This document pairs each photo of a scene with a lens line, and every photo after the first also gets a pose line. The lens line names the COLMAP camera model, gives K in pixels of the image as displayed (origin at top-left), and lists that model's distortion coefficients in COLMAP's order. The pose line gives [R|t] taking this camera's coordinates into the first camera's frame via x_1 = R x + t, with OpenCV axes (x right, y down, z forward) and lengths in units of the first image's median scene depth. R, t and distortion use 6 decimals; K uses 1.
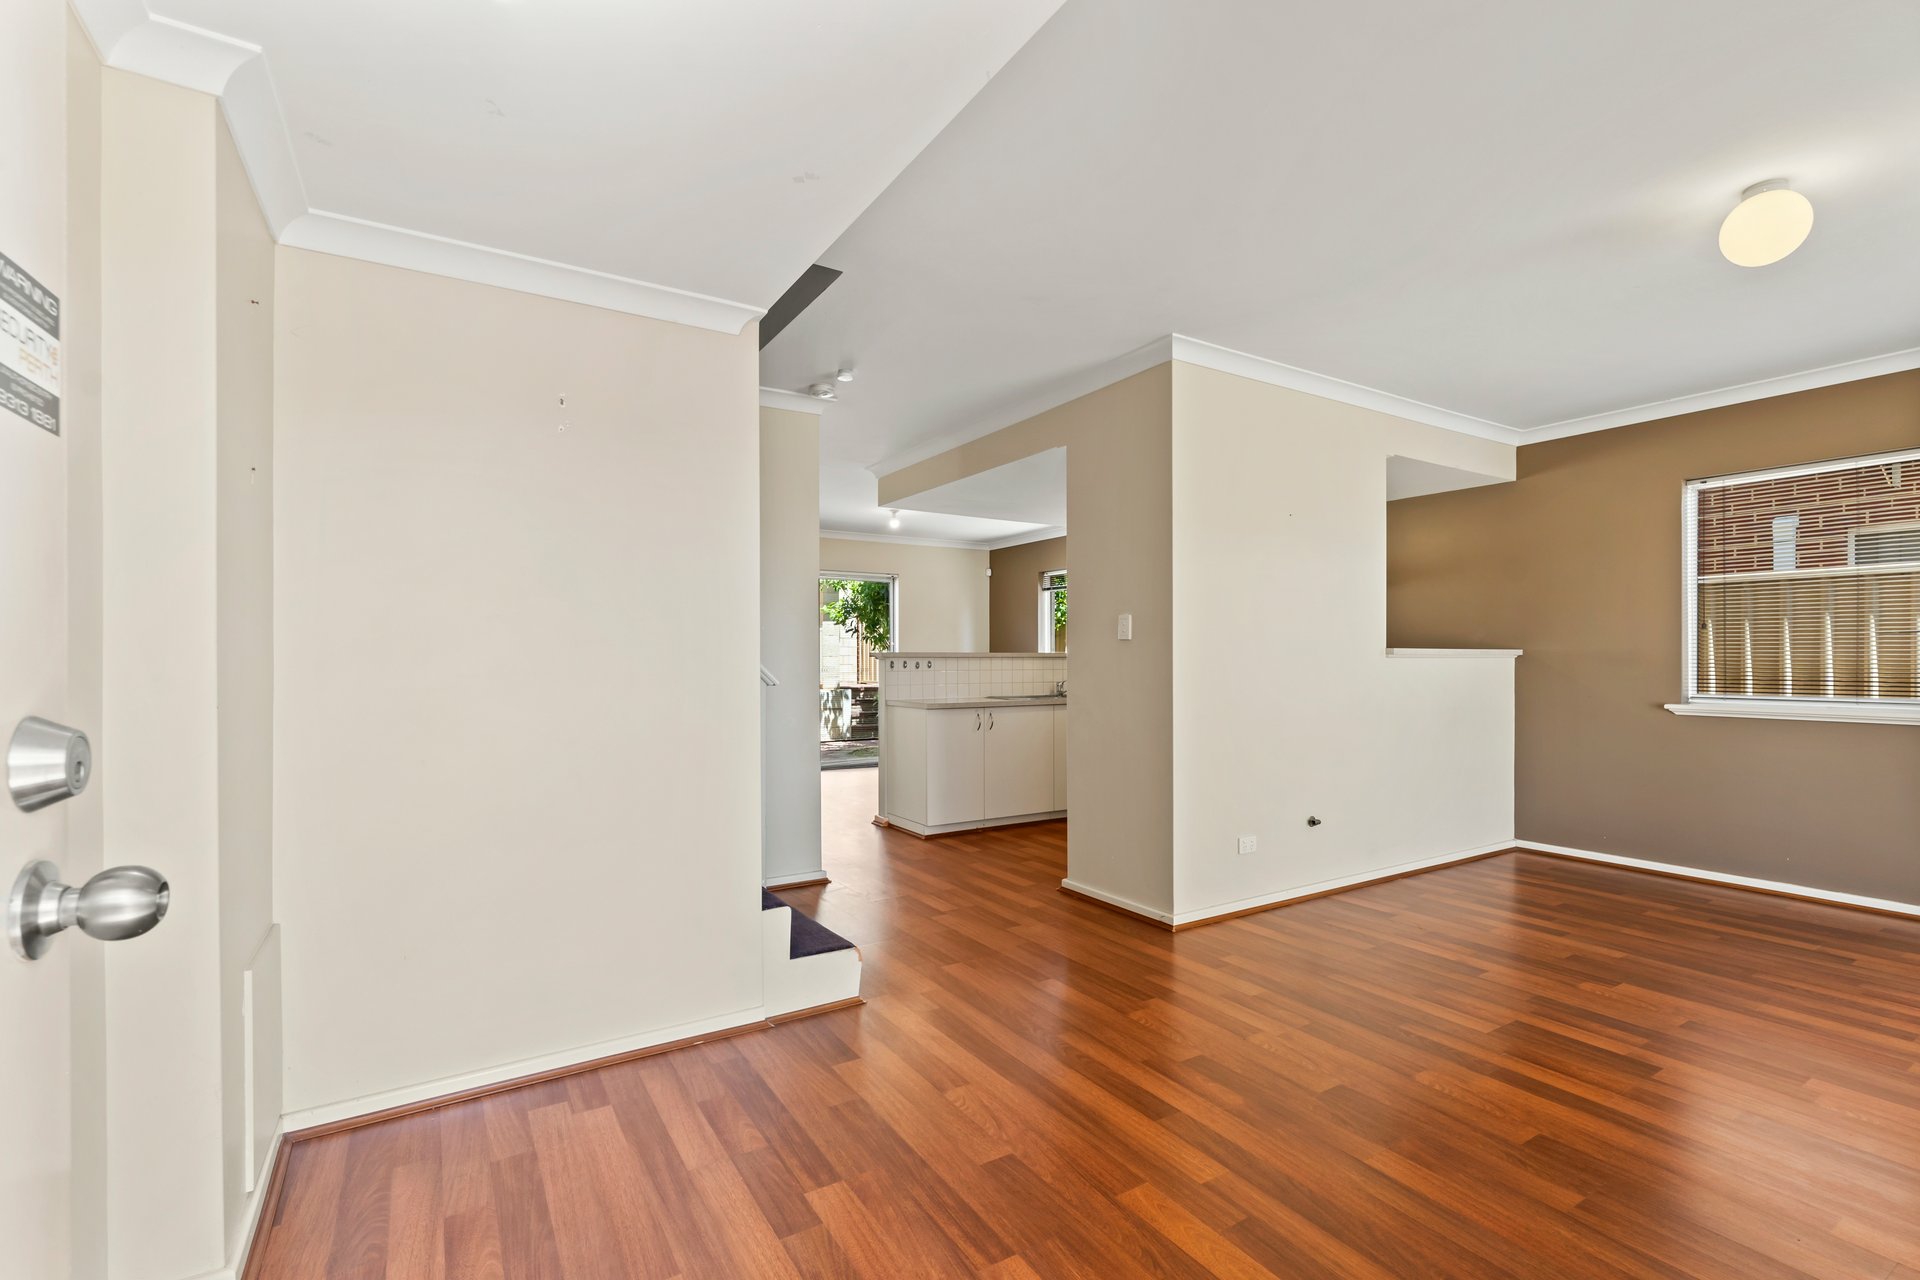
lens RADIAL K [[840.5, 0, 977.4], [0, 840.5, 657.2], [0, 0, 1]] dist [-0.000430, -0.001134]
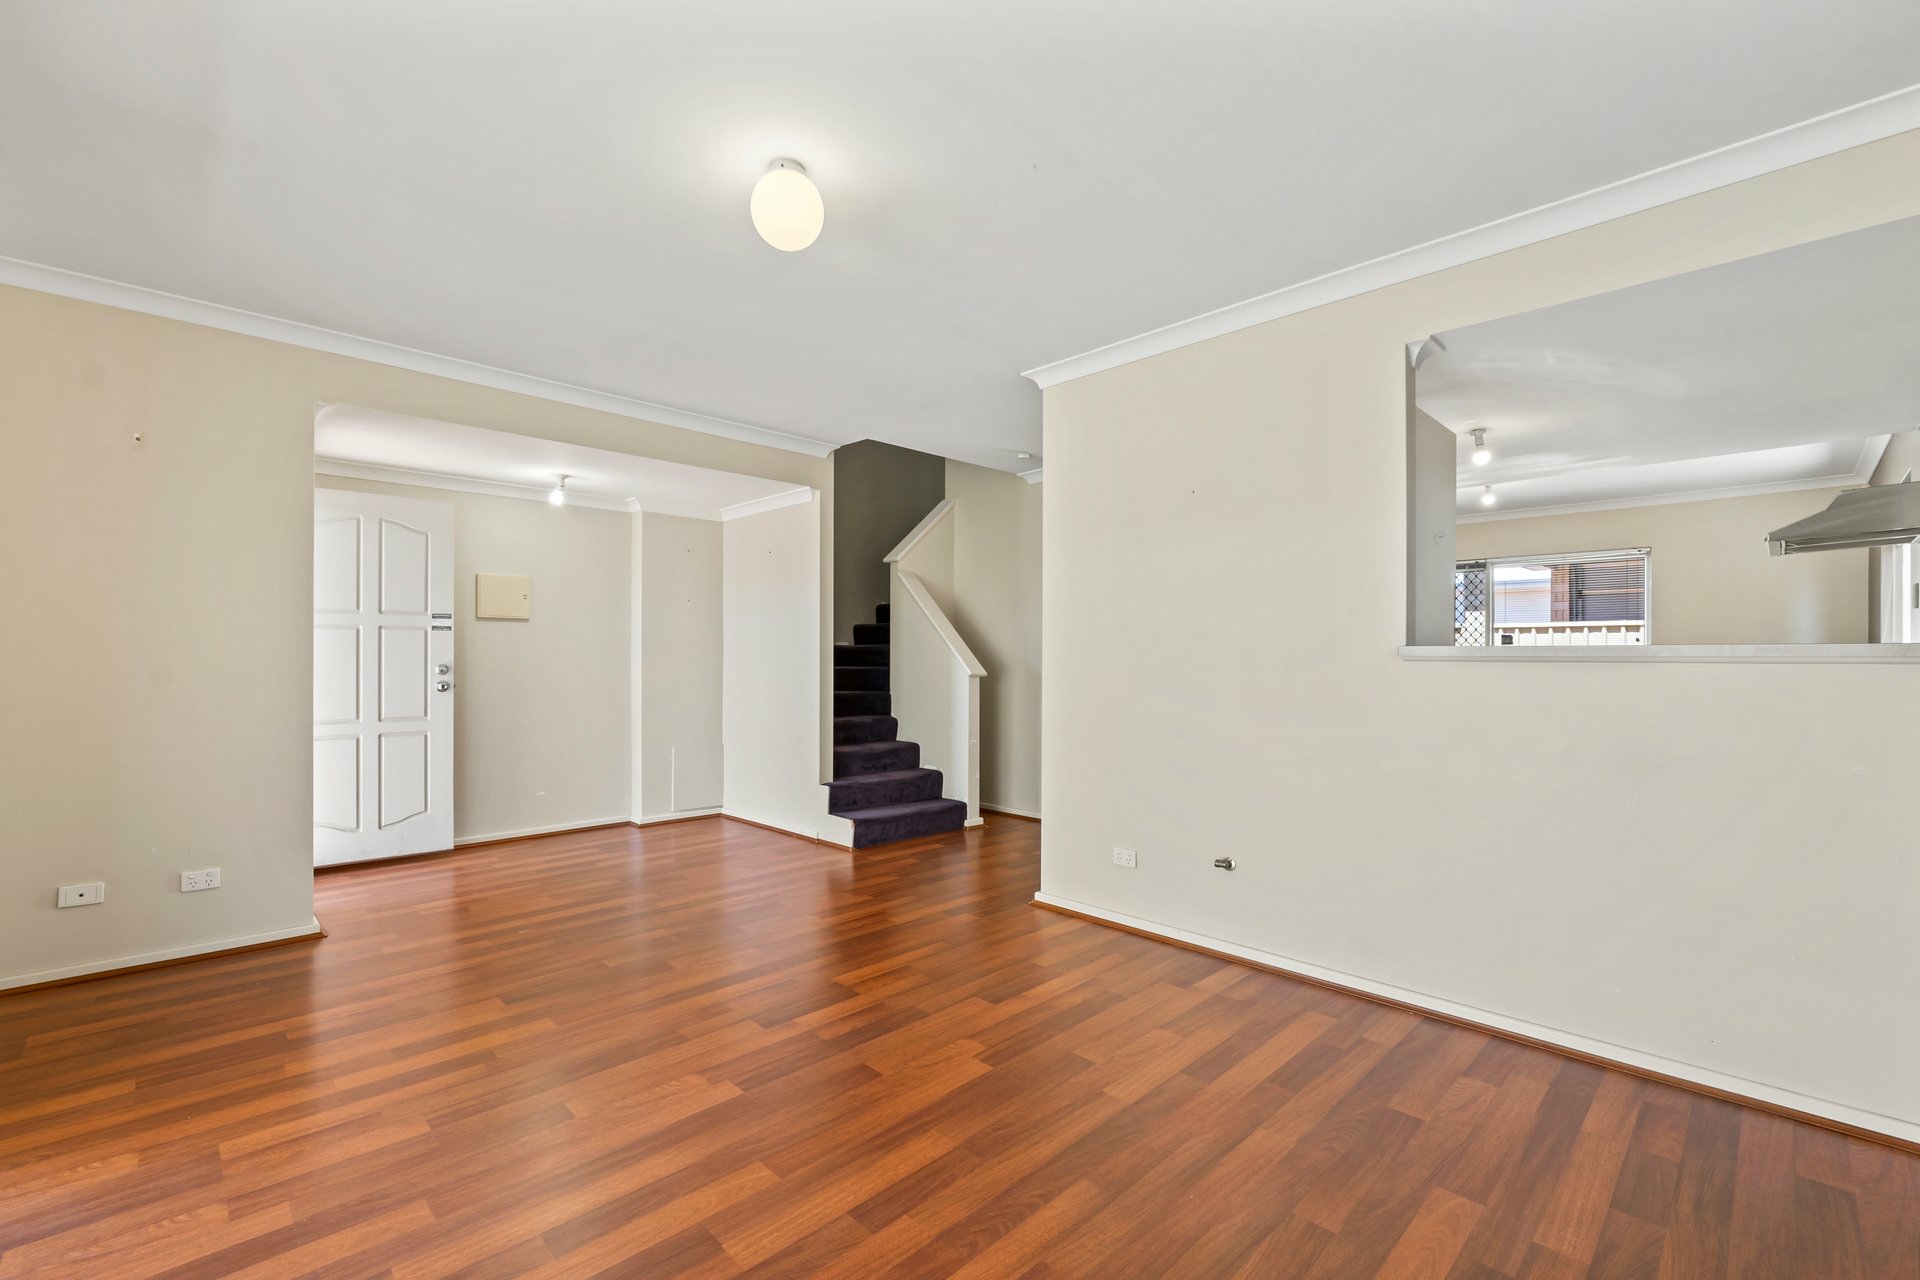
lens RADIAL K [[840.5, 0, 977.4], [0, 840.5, 657.2], [0, 0, 1]] dist [-0.000430, -0.001134]
pose [[0.221641, 0.001748, -0.975127, 1.279995], [-0.003974, 0.999992, 0.000890, -0.002067], [0.975120, 0.003678, 0.221646, 0.668712]]
